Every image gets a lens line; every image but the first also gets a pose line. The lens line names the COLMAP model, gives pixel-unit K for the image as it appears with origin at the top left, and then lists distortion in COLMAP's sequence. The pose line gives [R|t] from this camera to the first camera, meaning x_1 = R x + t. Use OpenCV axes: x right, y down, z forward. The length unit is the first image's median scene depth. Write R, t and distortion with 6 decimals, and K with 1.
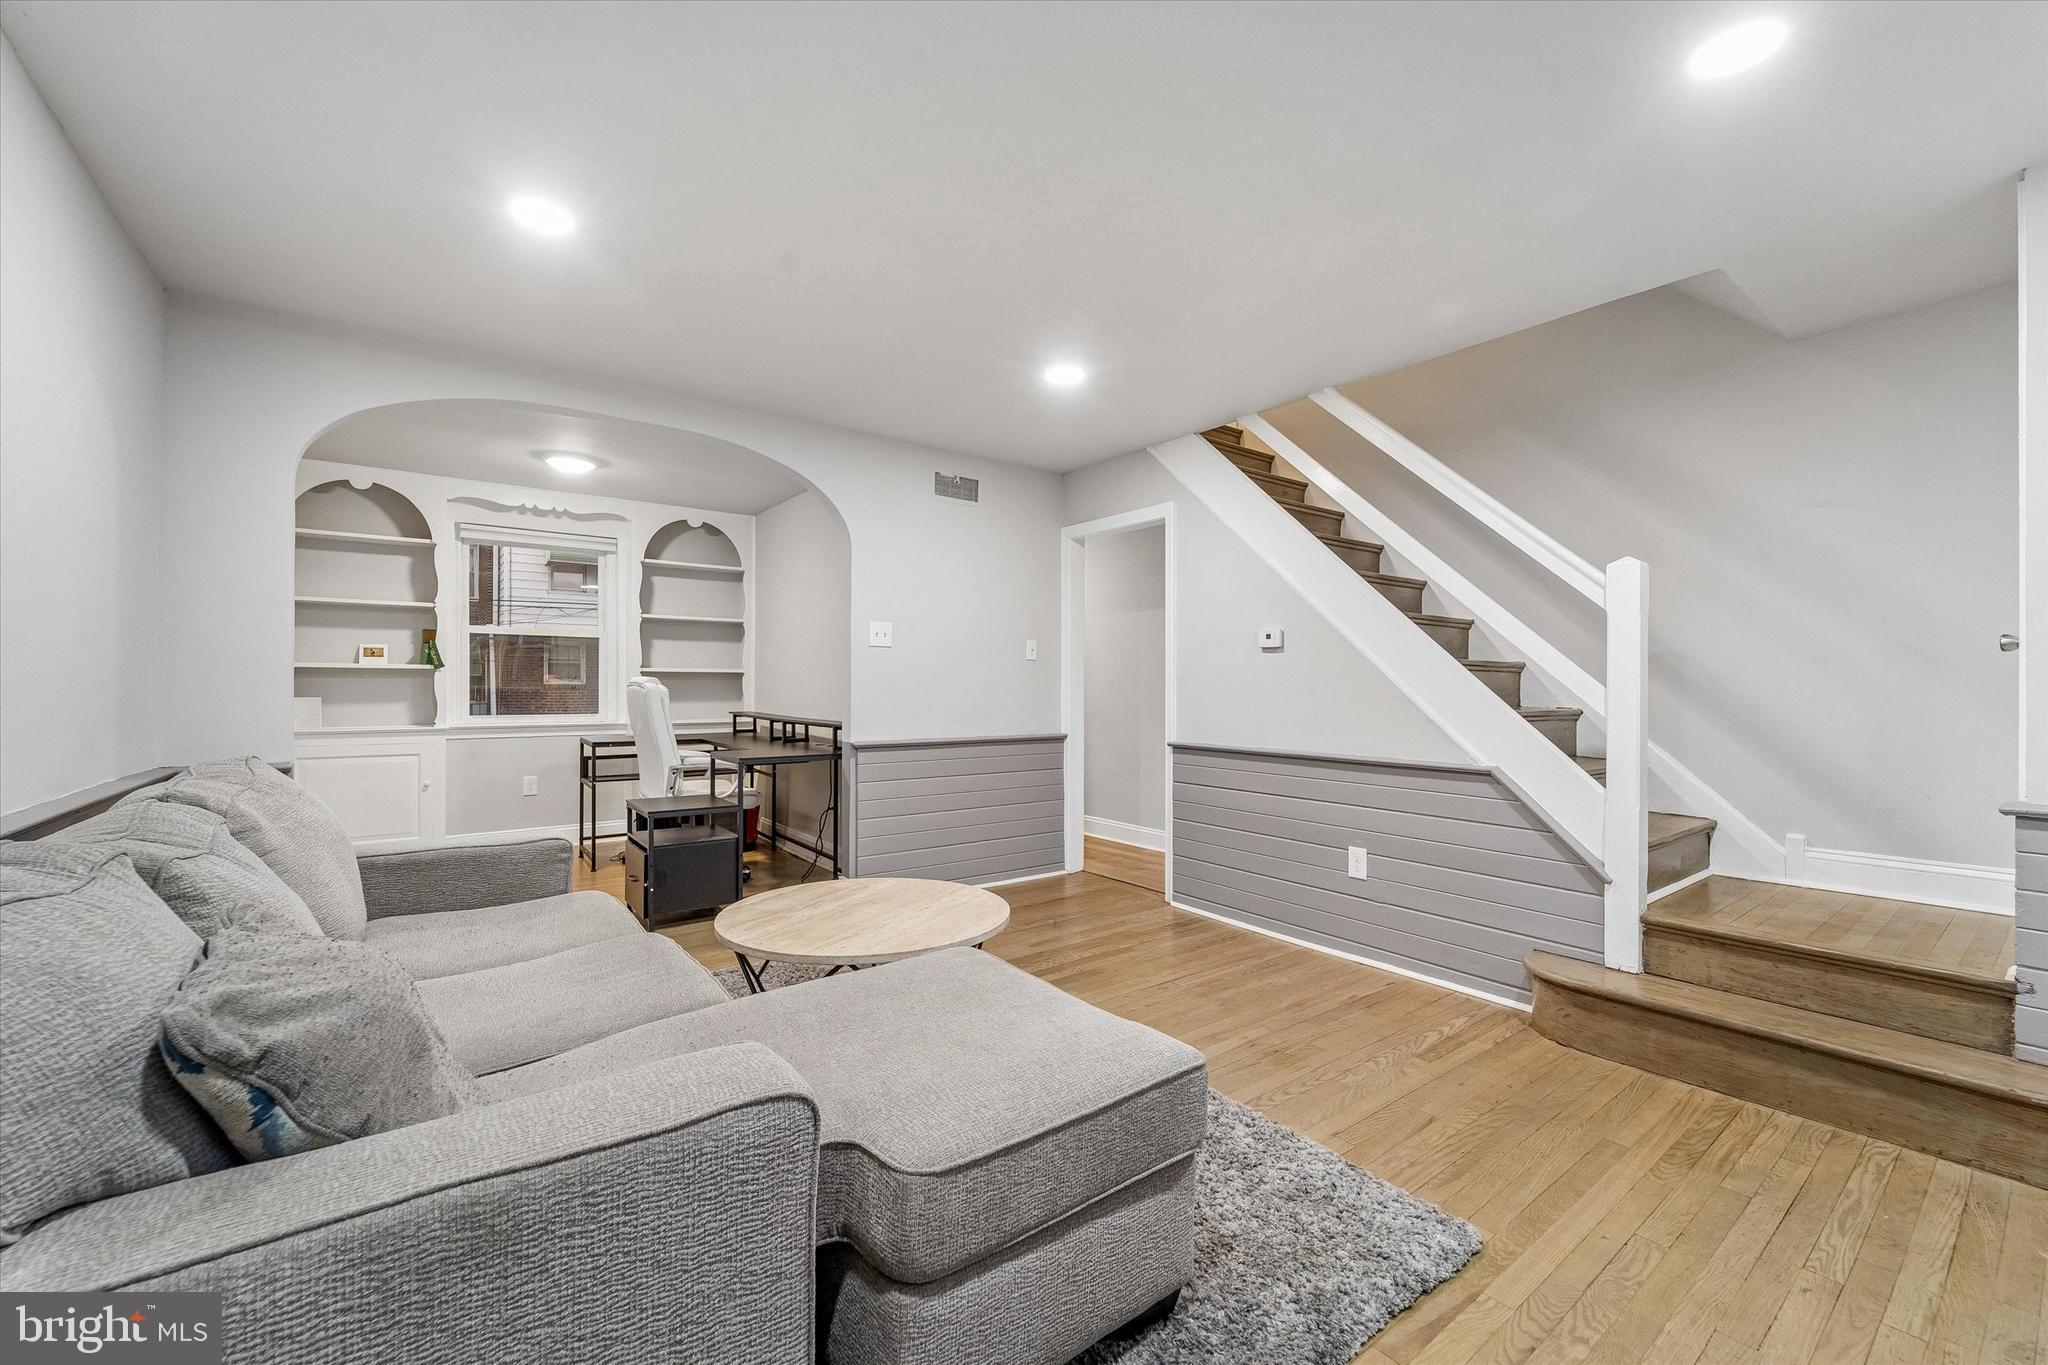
lens RADIAL K [[816.1, 0, 1023.3], [0, 816.1, 690.3], [0, 0, 1]] dist [0.000467, 0.000140]
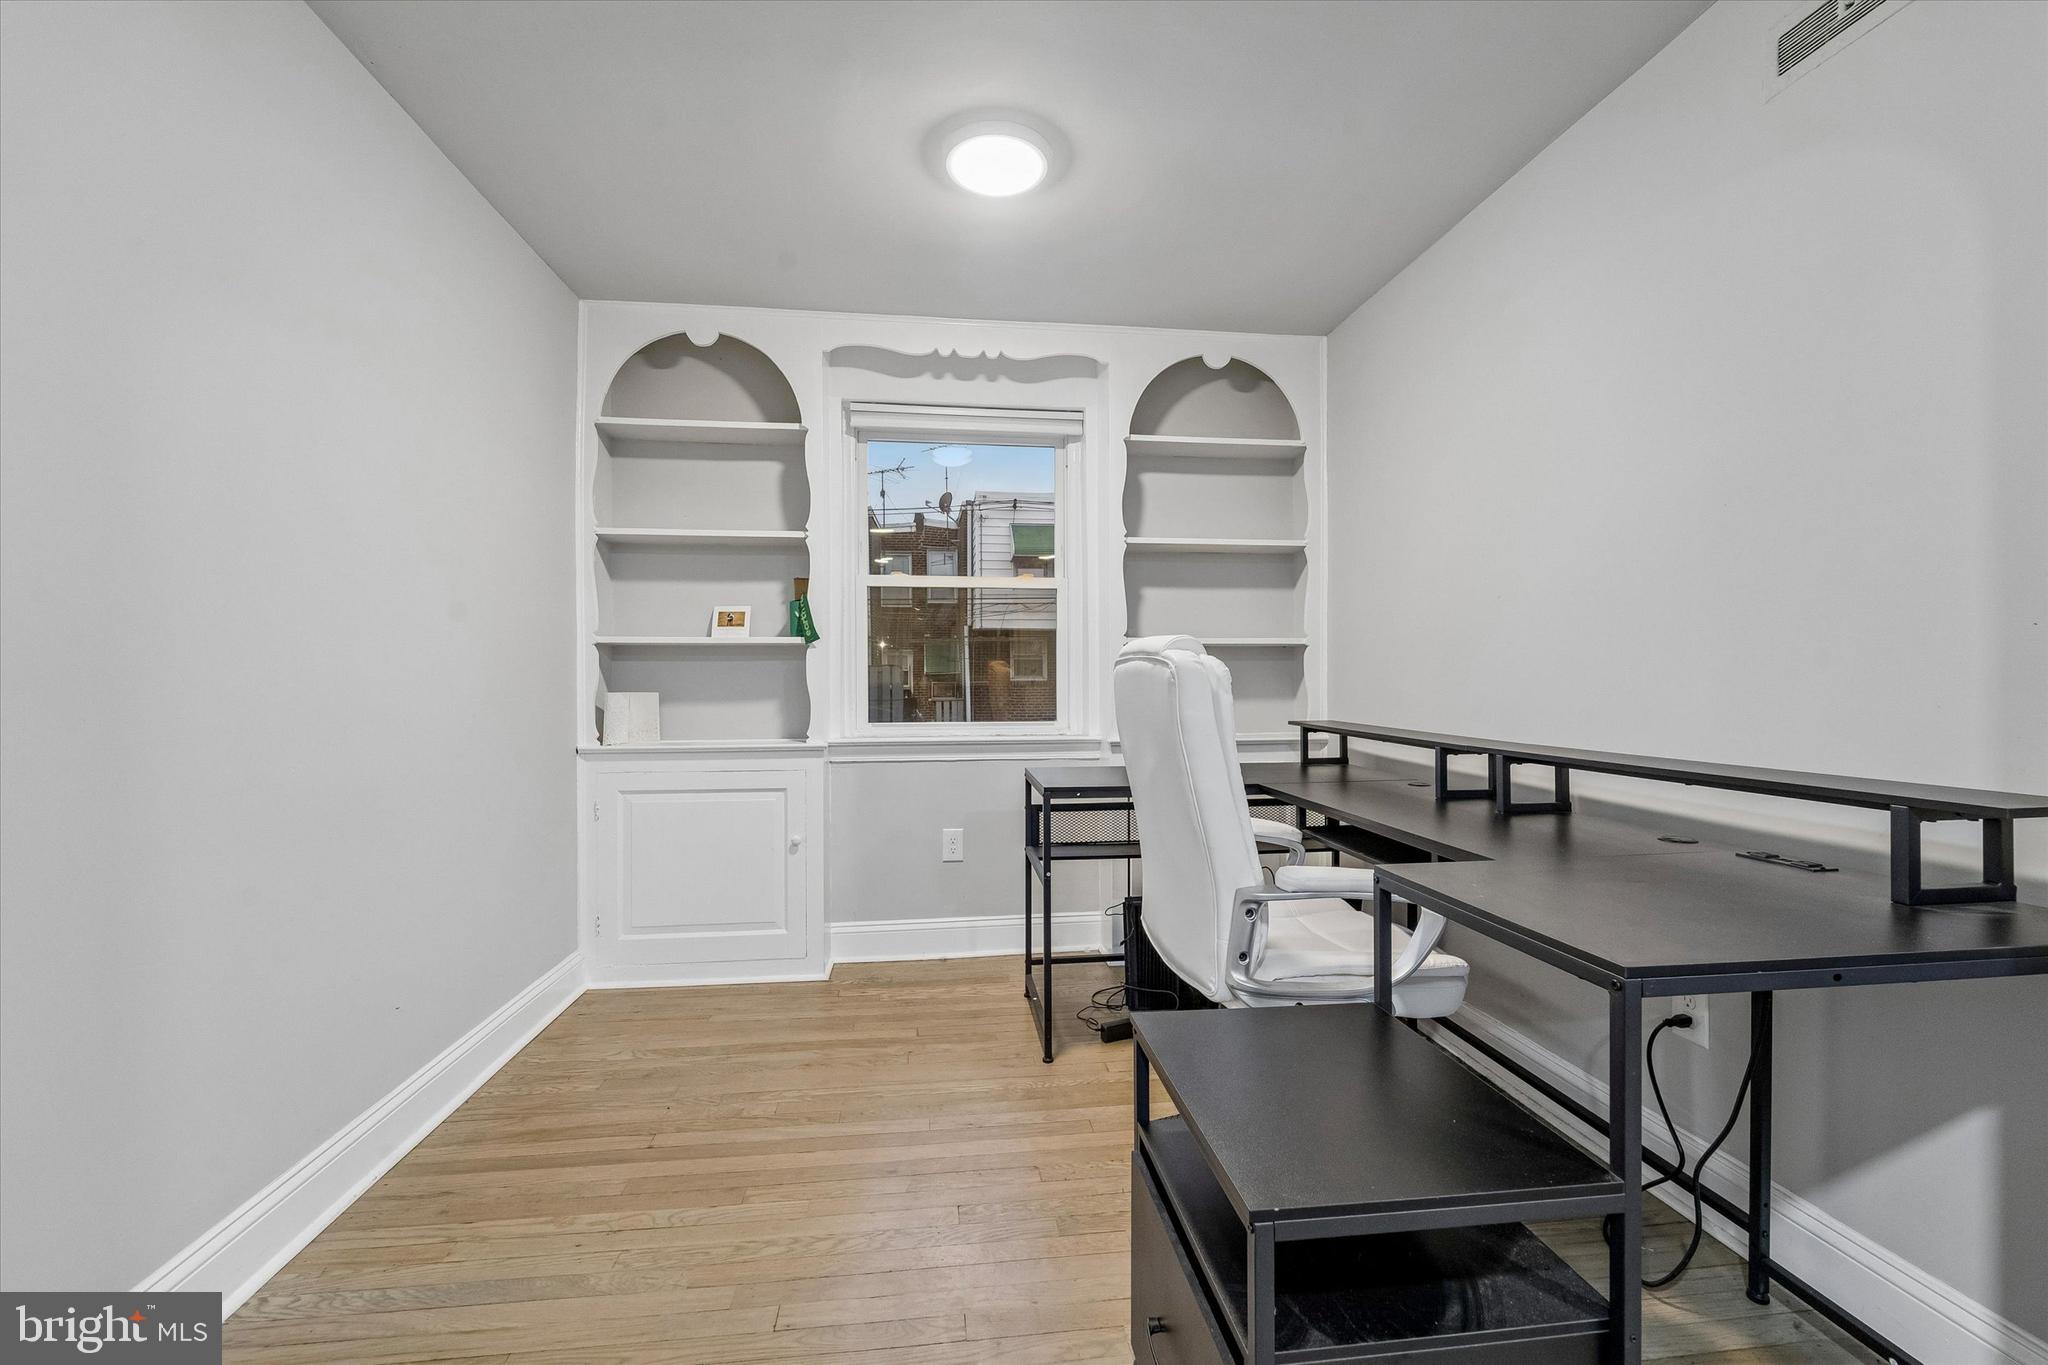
lens RADIAL K [[816.1, 0, 1023.3], [0, 816.1, 690.3], [0, 0, 1]] dist [0.000467, 0.000140]
pose [[0.866162, -0.002222, -0.499759, -0.283341], [0.004818, 0.999981, 0.003904, 0.005374], [0.499740, -0.005790, 0.866156, 0.548762]]
